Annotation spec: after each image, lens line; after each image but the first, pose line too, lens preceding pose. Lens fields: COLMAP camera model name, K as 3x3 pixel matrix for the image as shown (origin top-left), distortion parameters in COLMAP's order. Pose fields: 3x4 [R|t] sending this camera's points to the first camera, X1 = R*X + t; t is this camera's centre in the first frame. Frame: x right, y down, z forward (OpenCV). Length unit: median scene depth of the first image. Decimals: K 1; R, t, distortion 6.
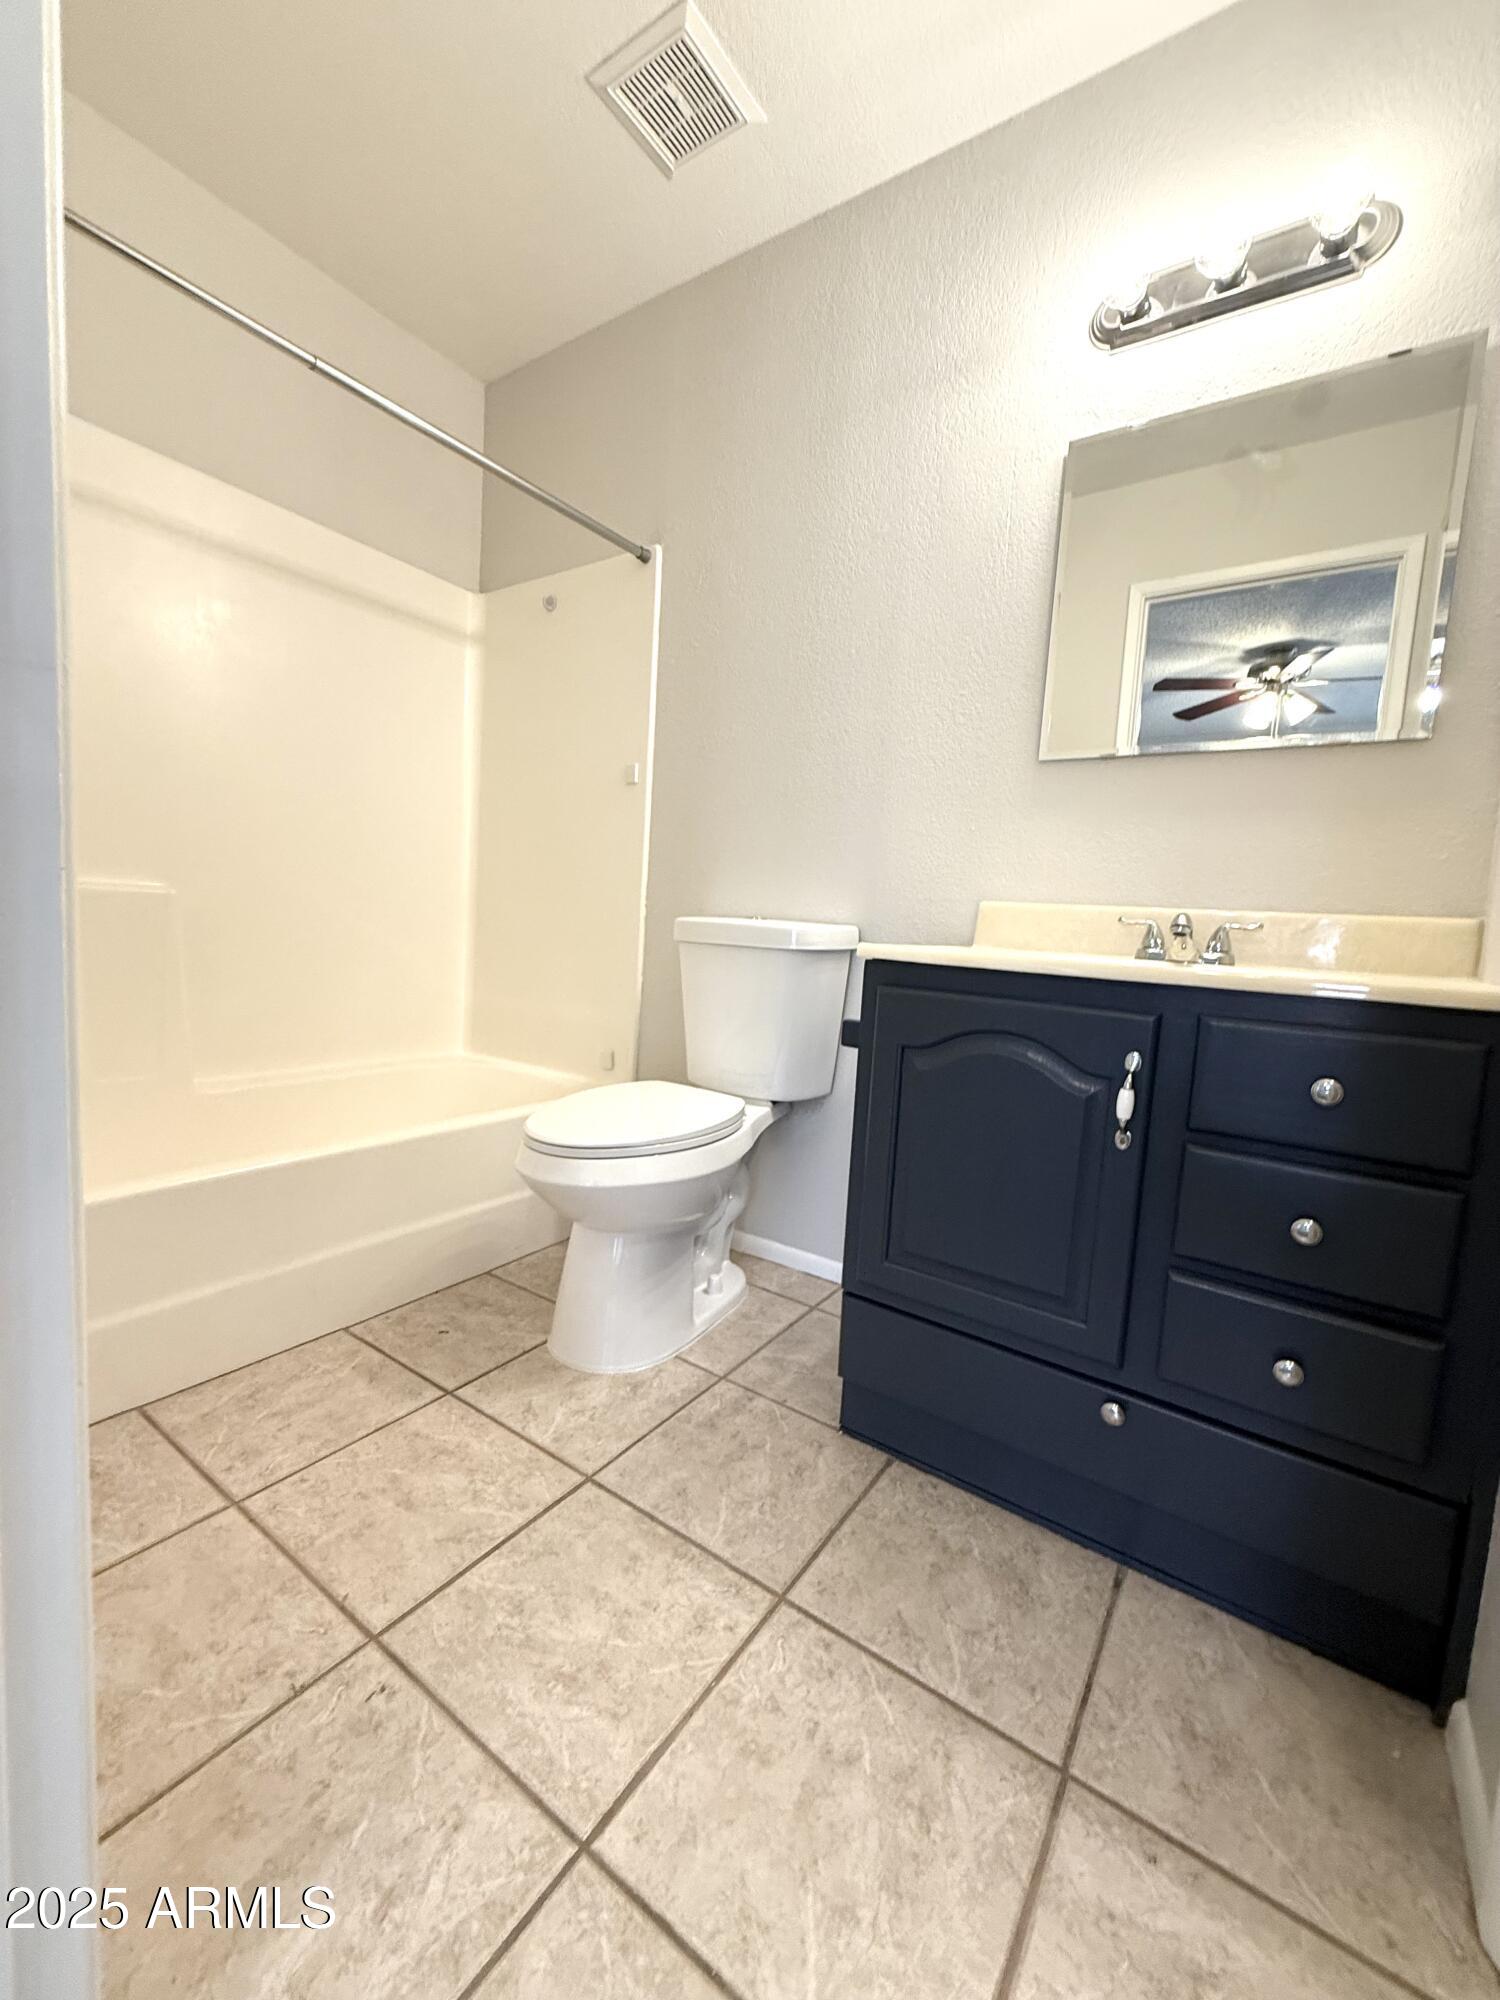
lens RADIAL K [[798.8, 0, 749.3], [0, 798.8, 999.4], [0, 0, 1]] dist [-0.004091, 0.000784]
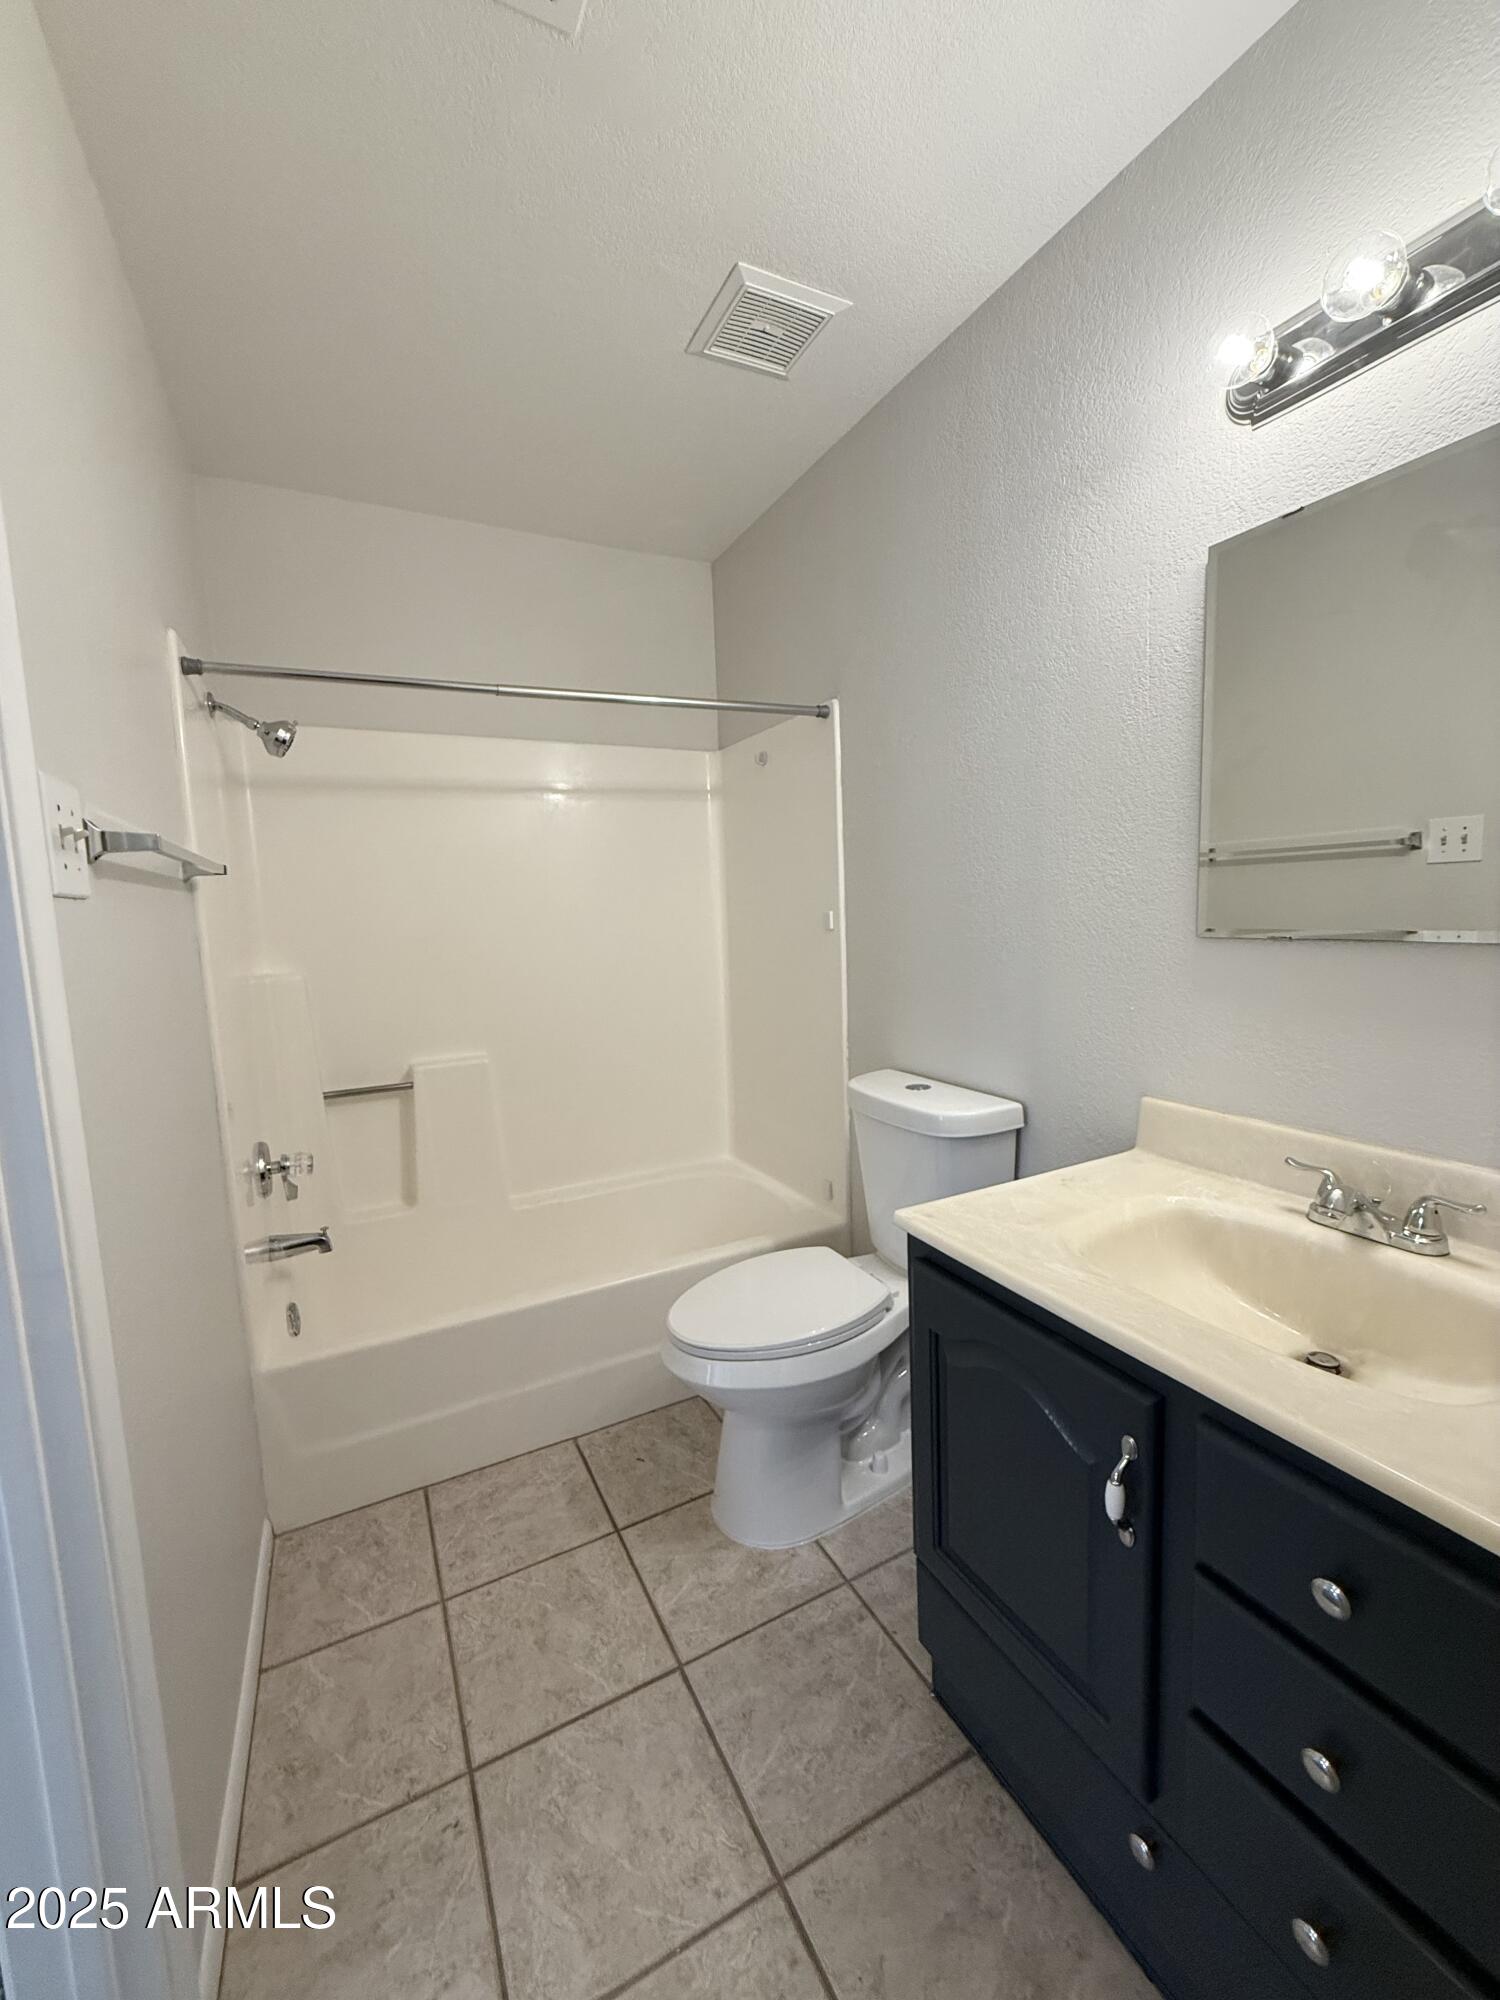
lens RADIAL K [[798.8, 0, 746.7], [0, 798.8, 996.7], [0, 0, 1]] dist [-0.004091, 0.000784]
pose [[0.874883, -0.039453, -0.482724, 0.456136], [0.044669, 0.999002, -0.000691, -0.336517], [0.482269, -0.020959, 0.875772, 0.076825]]
